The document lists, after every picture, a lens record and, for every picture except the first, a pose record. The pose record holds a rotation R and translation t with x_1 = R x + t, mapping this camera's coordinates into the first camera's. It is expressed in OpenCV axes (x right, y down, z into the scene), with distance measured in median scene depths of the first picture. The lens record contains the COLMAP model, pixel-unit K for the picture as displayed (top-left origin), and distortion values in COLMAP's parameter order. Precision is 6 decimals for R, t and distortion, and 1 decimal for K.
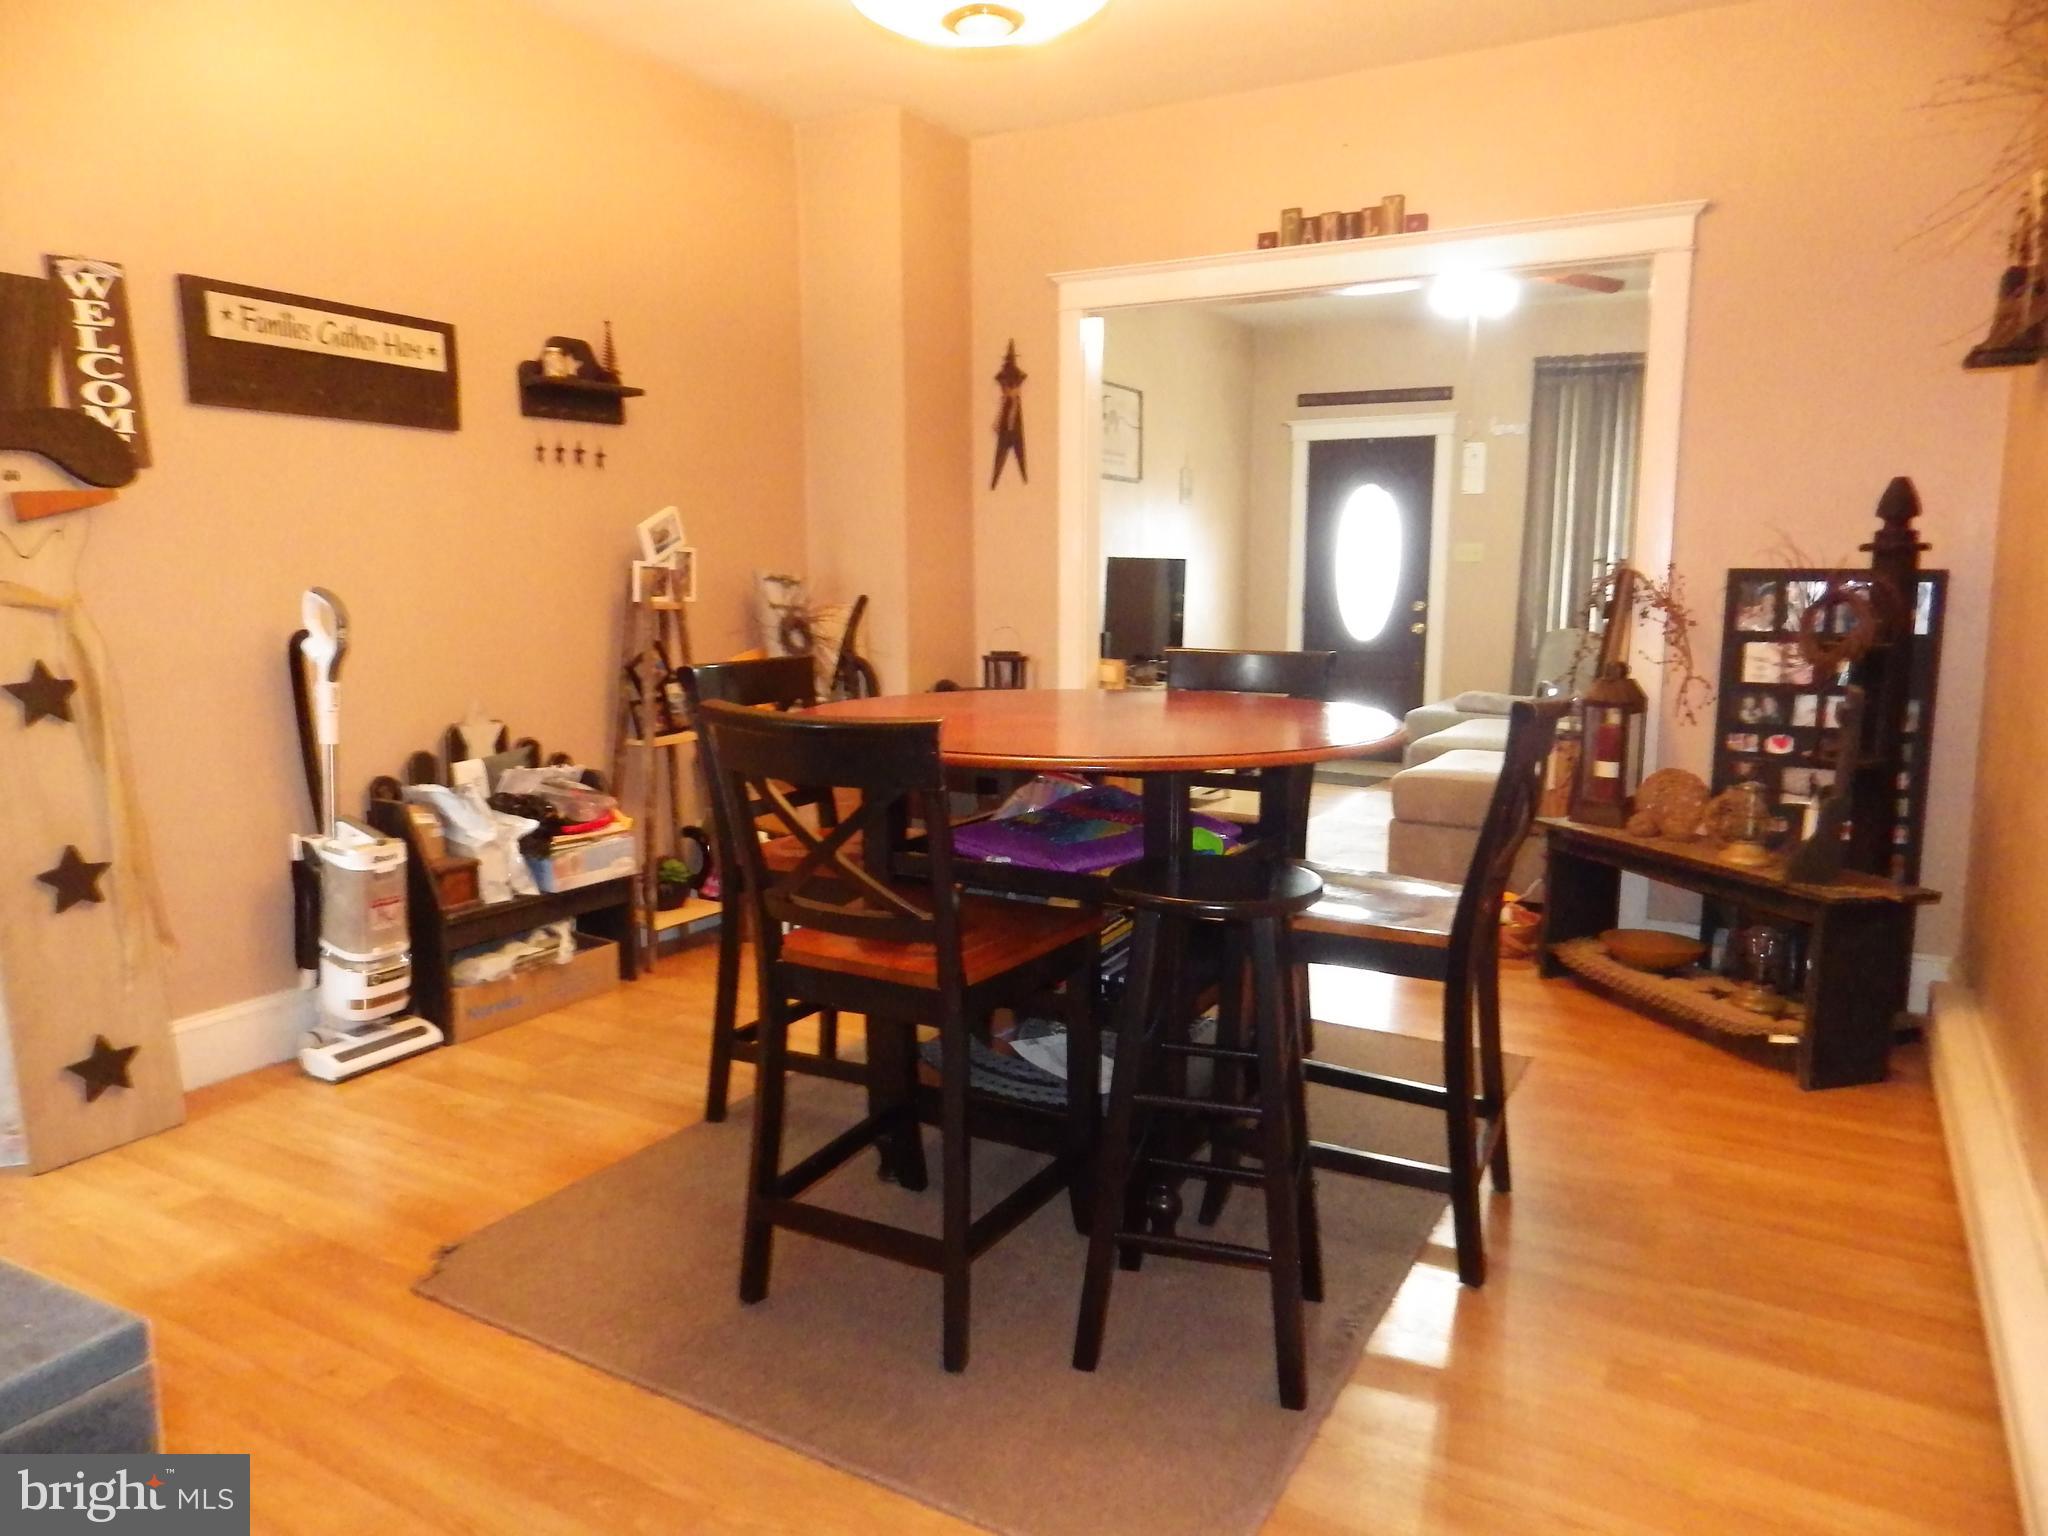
lens RADIAL K [[1369.4, 0, 1008.6], [0, 1369.4, 766.6], [0, 0, 1]] dist [0.011950, -0.006218]
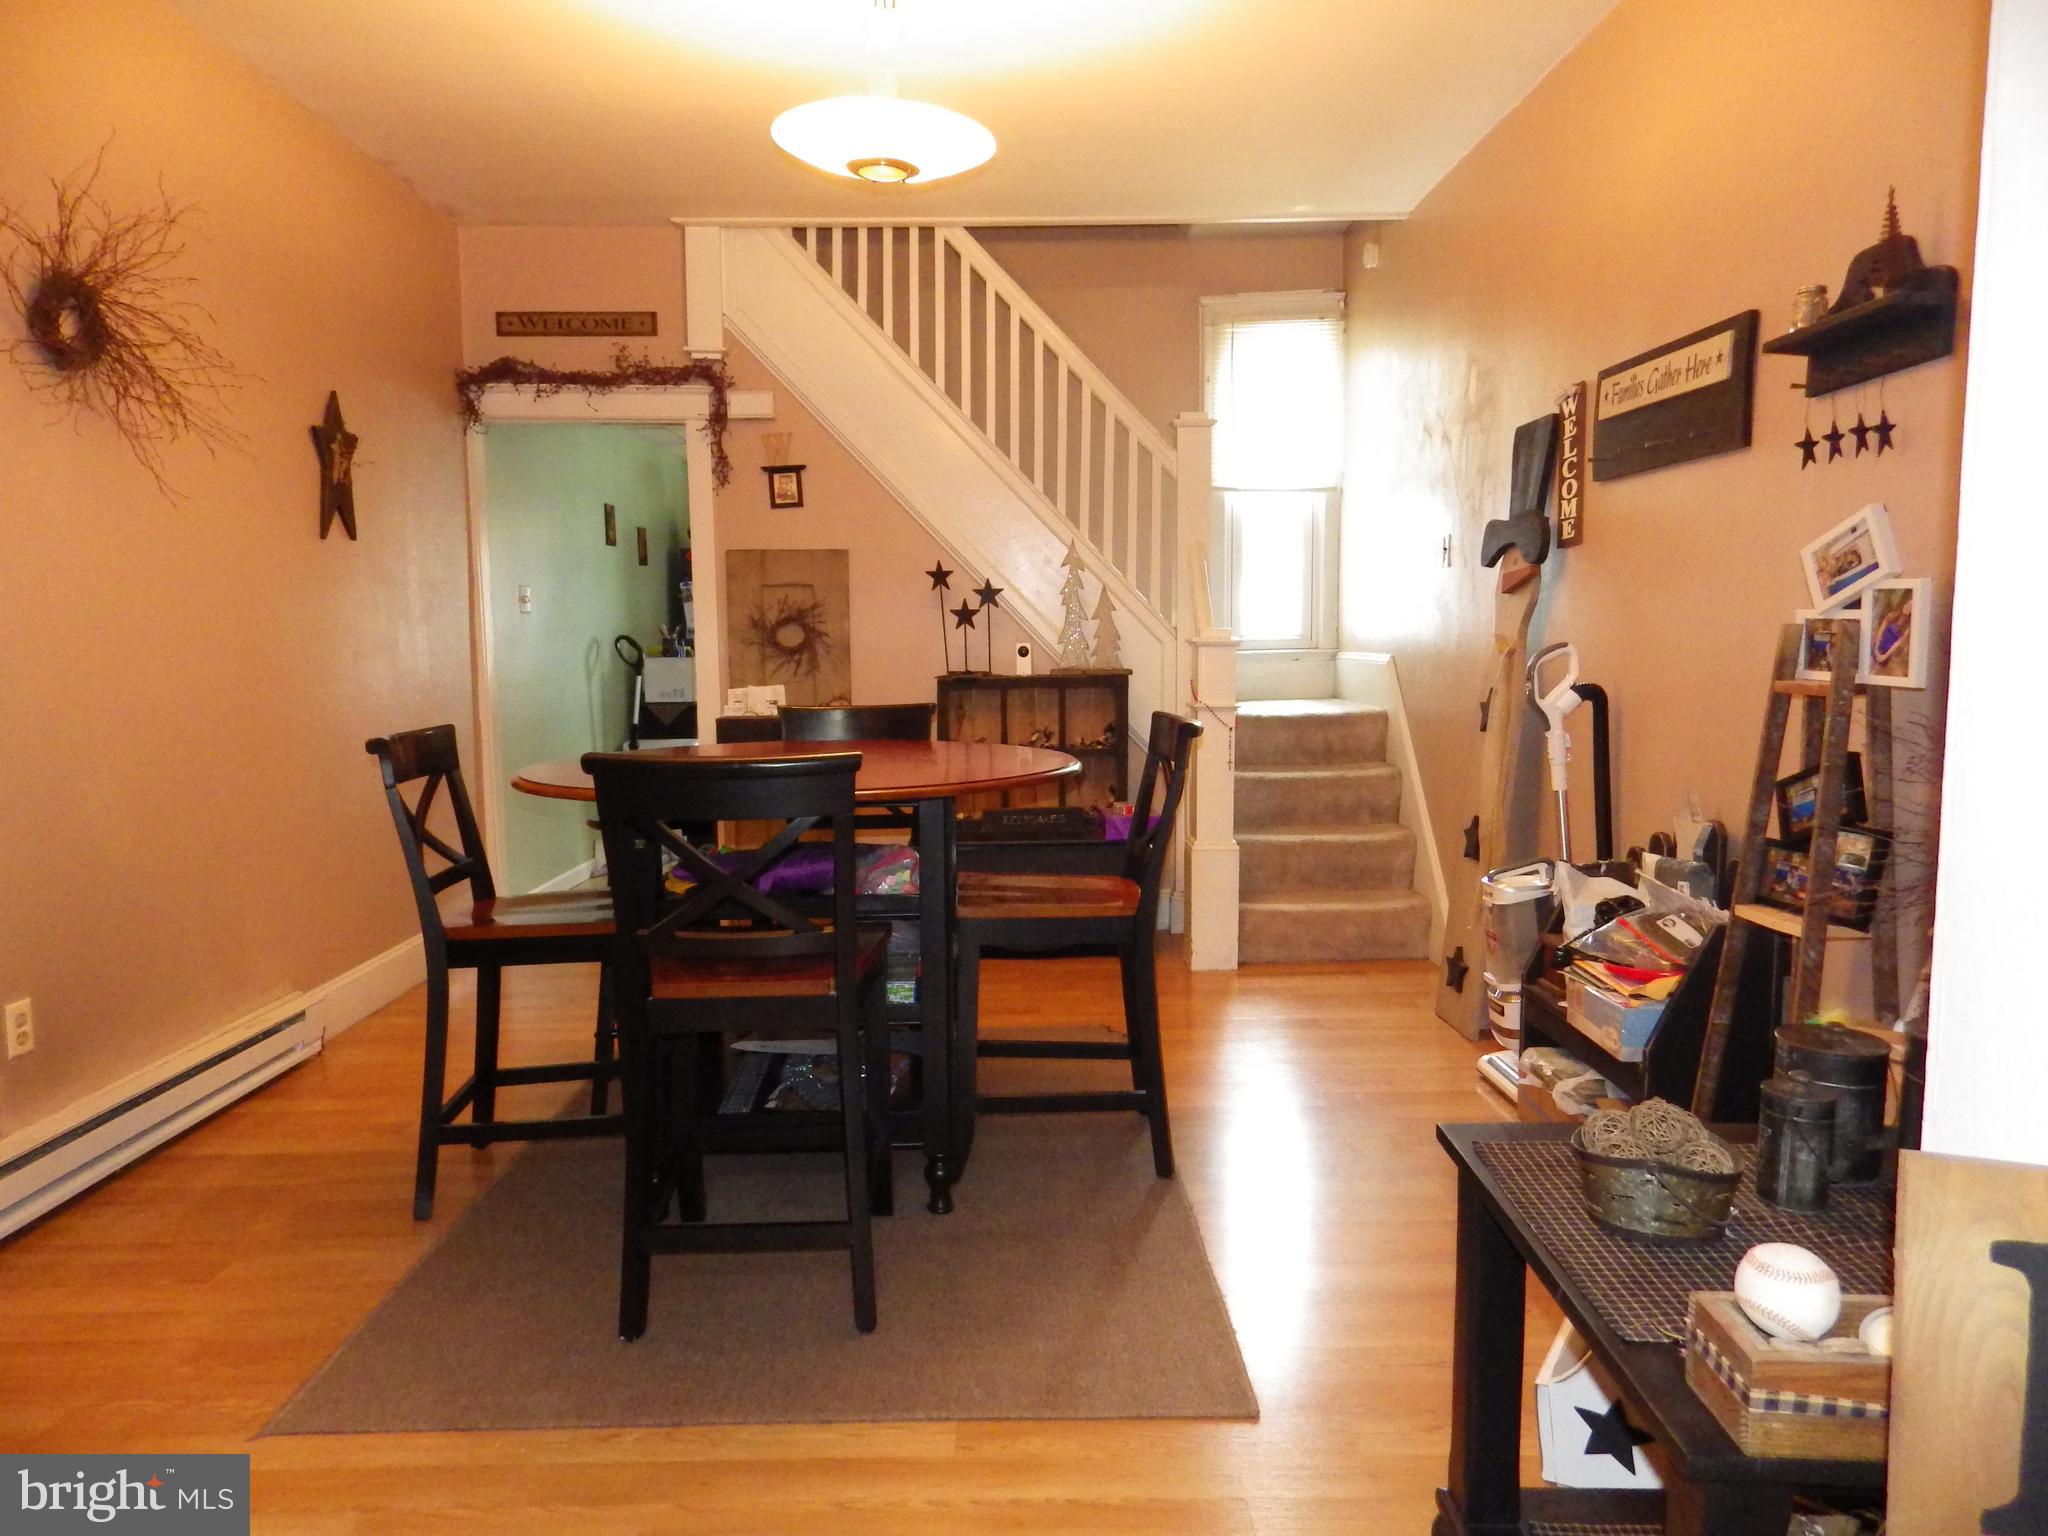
lens RADIAL K [[1369.4, 0, 1029.4], [0, 1369.4, 757.9], [0, 0, 1]] dist [0.011950, -0.006218]
pose [[-0.851465, 0.059049, -0.521077, 0.282638], [-0.062962, 0.974942, 0.213364, -0.168860], [0.520618, 0.214480, -0.826411, 1.162759]]
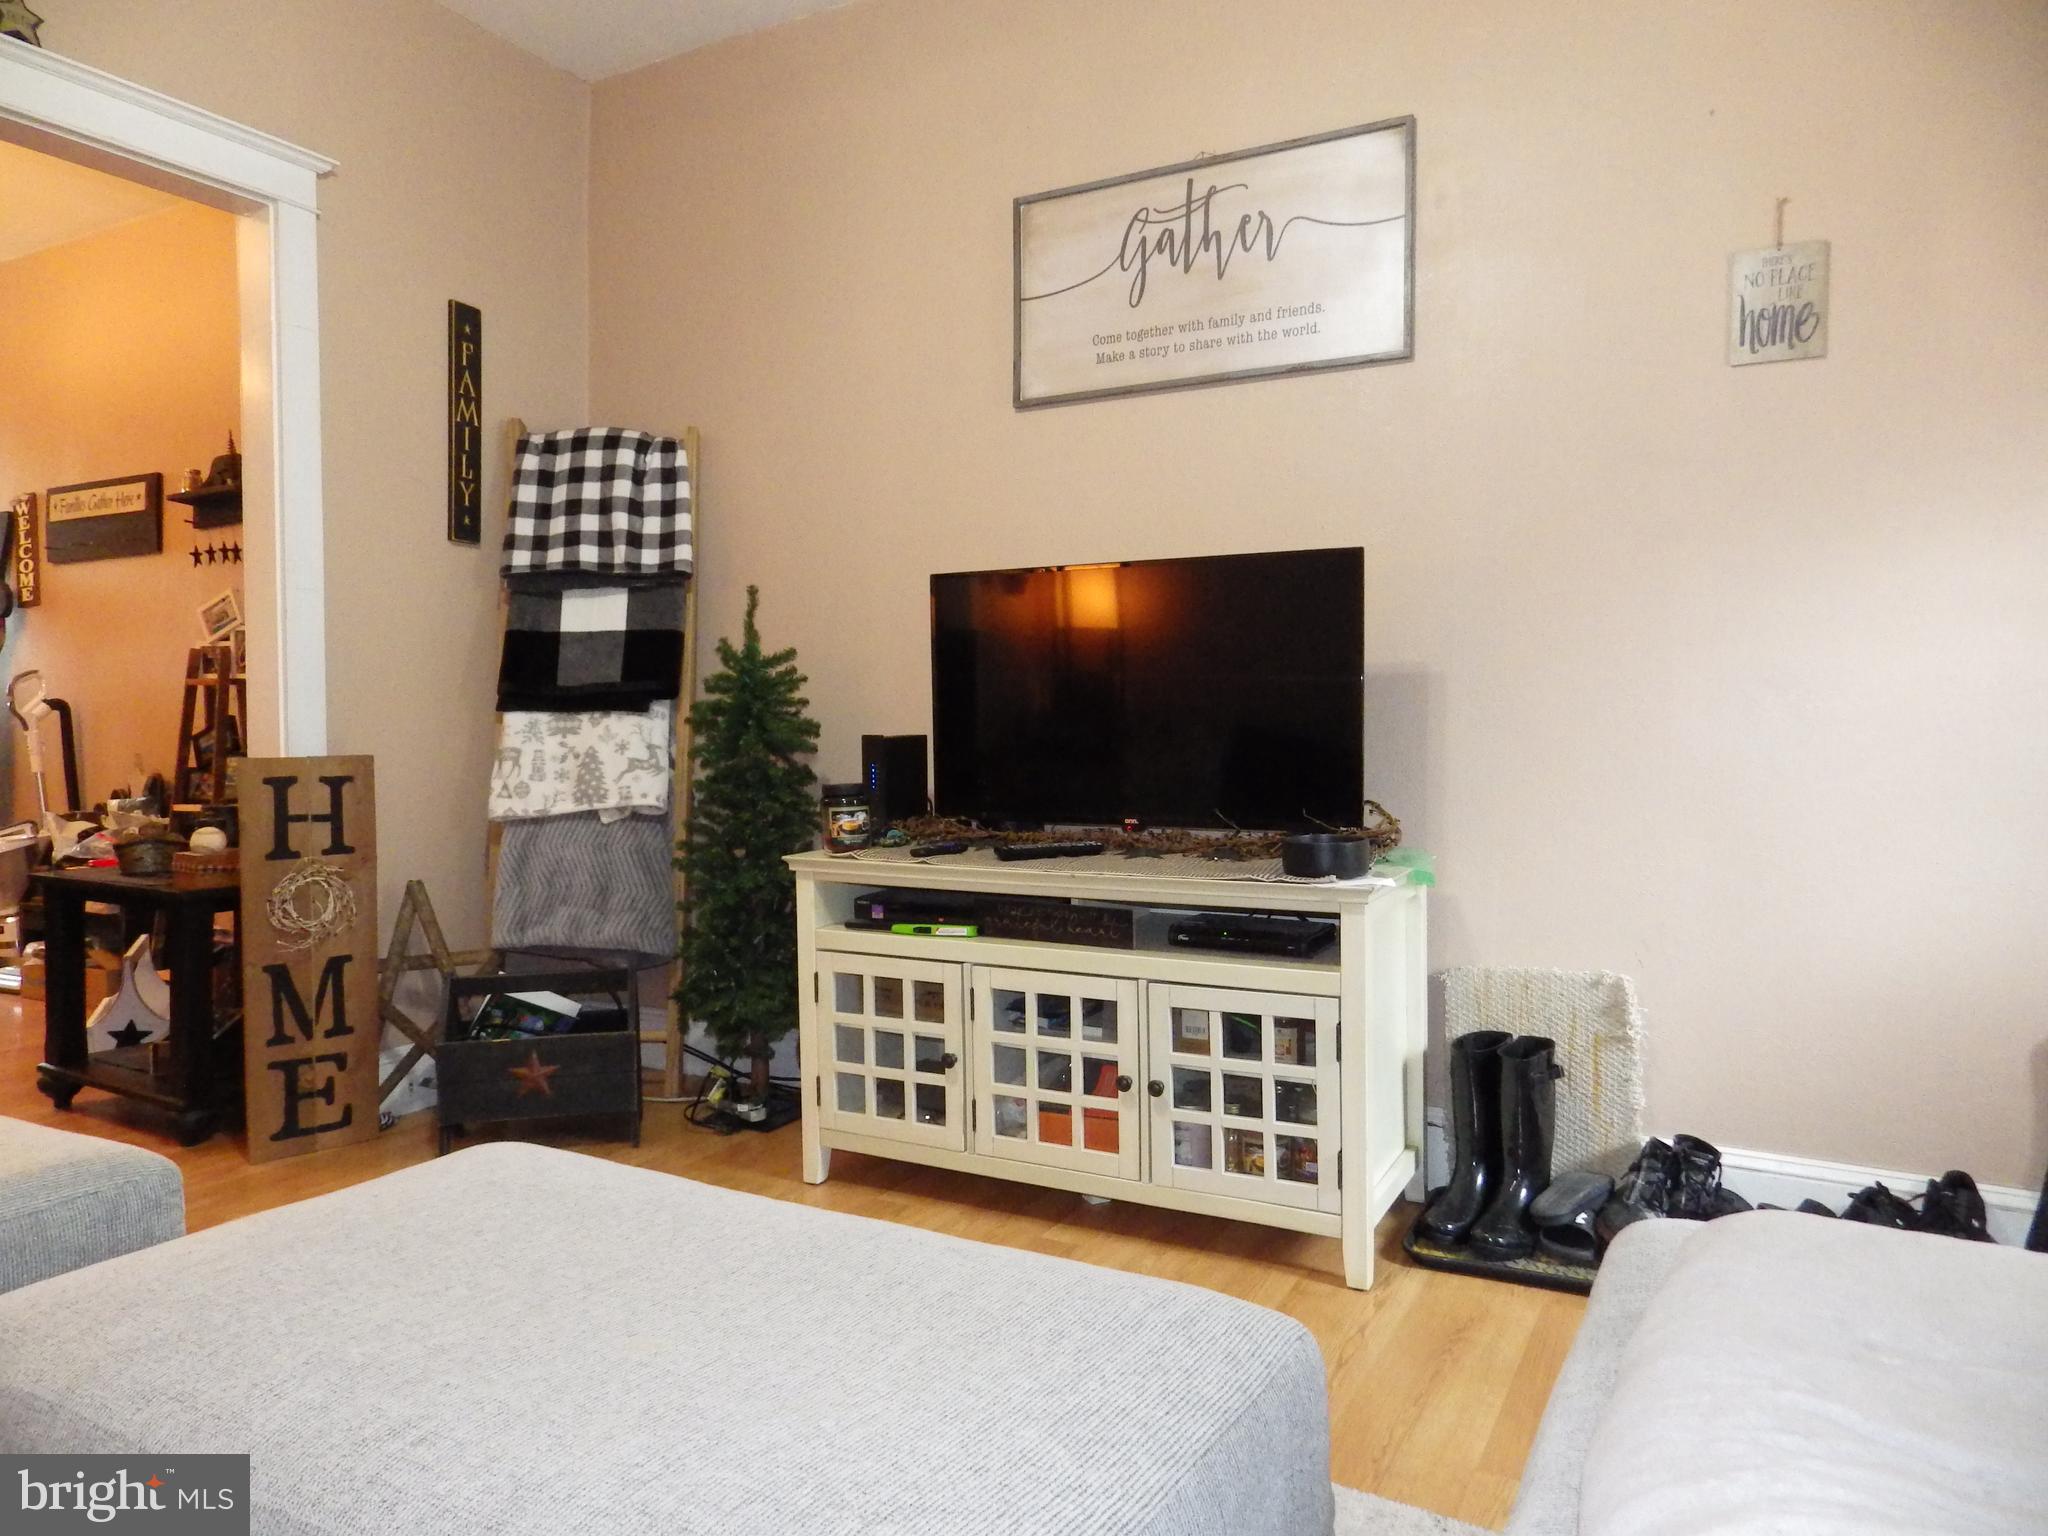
lens RADIAL K [[1369.4, 0, 1026.2], [0, 1369.4, 765.3], [0, 0, 1]] dist [0.011950, -0.006218]
pose [[0.030182, 0.030717, -0.999072, 0.750678], [-0.133273, 0.990727, 0.026434, -0.148019], [0.990620, 0.132352, 0.033996, 1.430977]]
